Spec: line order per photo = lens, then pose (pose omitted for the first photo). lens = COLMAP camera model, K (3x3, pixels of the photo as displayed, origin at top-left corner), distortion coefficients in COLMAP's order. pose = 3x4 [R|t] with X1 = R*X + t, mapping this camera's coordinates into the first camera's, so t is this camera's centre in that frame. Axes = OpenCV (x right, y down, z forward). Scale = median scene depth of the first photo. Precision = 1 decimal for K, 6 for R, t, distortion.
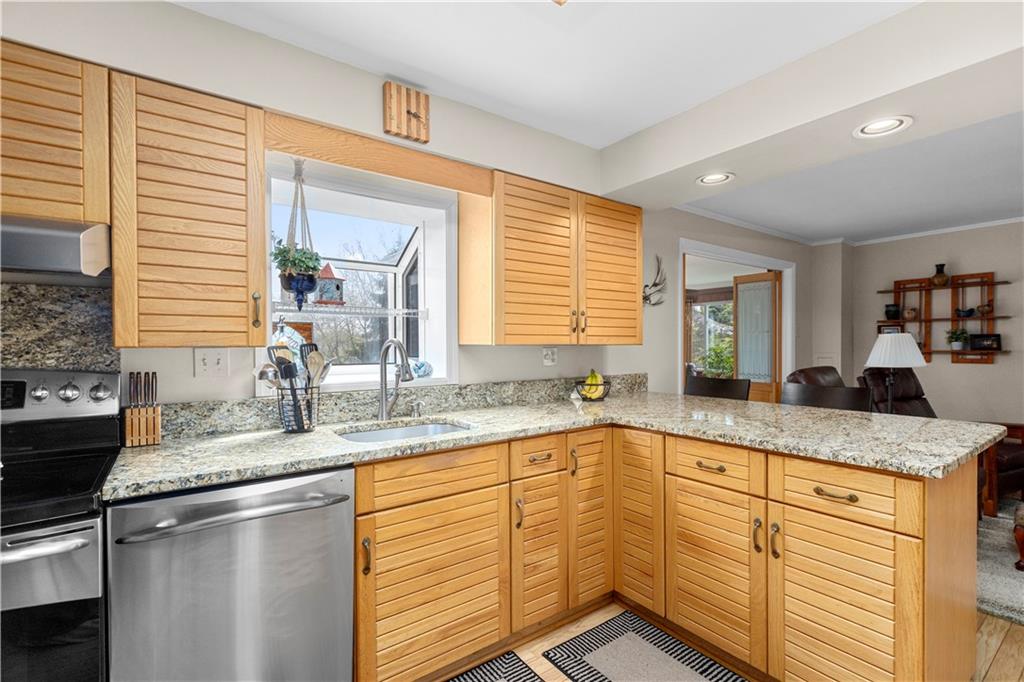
lens RADIAL K [[467.9, 0, 510.7], [0, 467.9, 347.4], [0, 0, 1]] dist [0.002117, 0.000386]
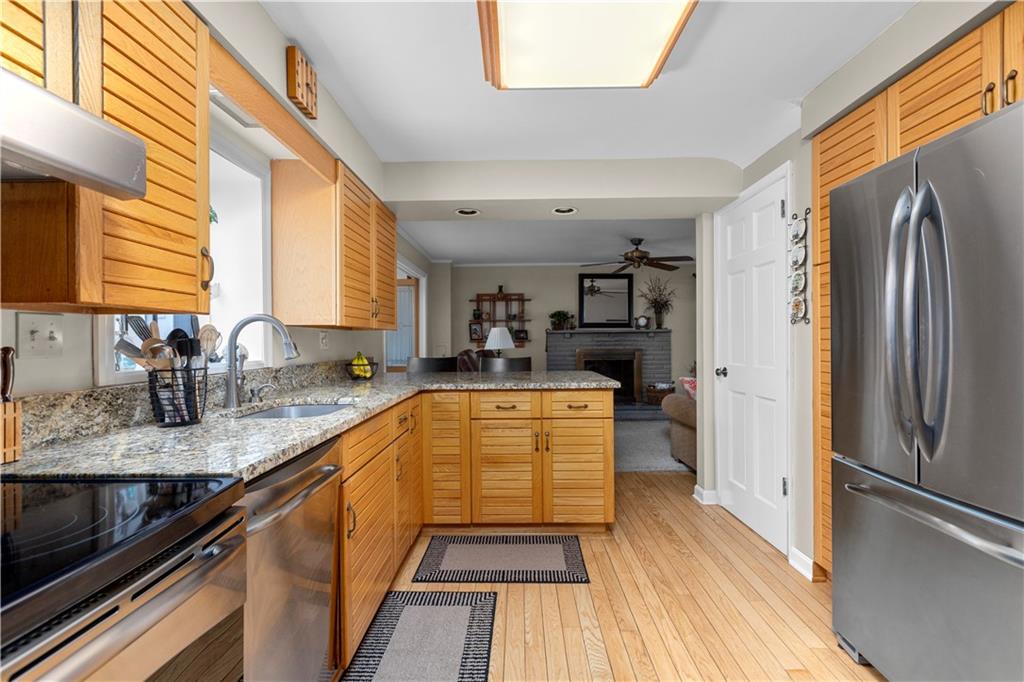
lens RADIAL K [[463.6, 0, 512.0], [0, 463.6, 341.0], [0, 0, 1]] dist [-0.000889, -0.000104]
pose [[0.601428, -0.001207, 0.798926, -0.634090], [0.010865, 0.999919, -0.006669, 0.041784], [-0.798853, 0.012691, 0.601392, 0.063143]]
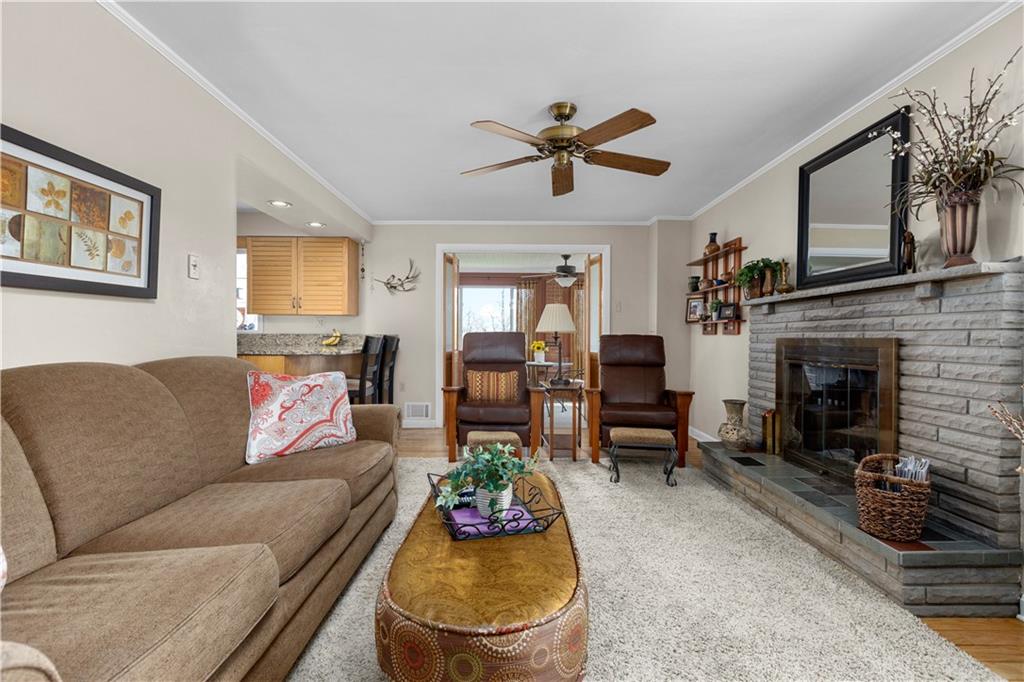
lens RADIAL K [[463.6, 0, 512.0], [0, 463.6, 341.0], [0, 0, 1]] dist [-0.000889, -0.000104]
pose [[0.806997, 0.015670, -0.590347, 2.432724], [-0.013830, 0.999875, 0.007635, 0.094138], [0.590393, 0.002004, 0.807113, -0.046930]]
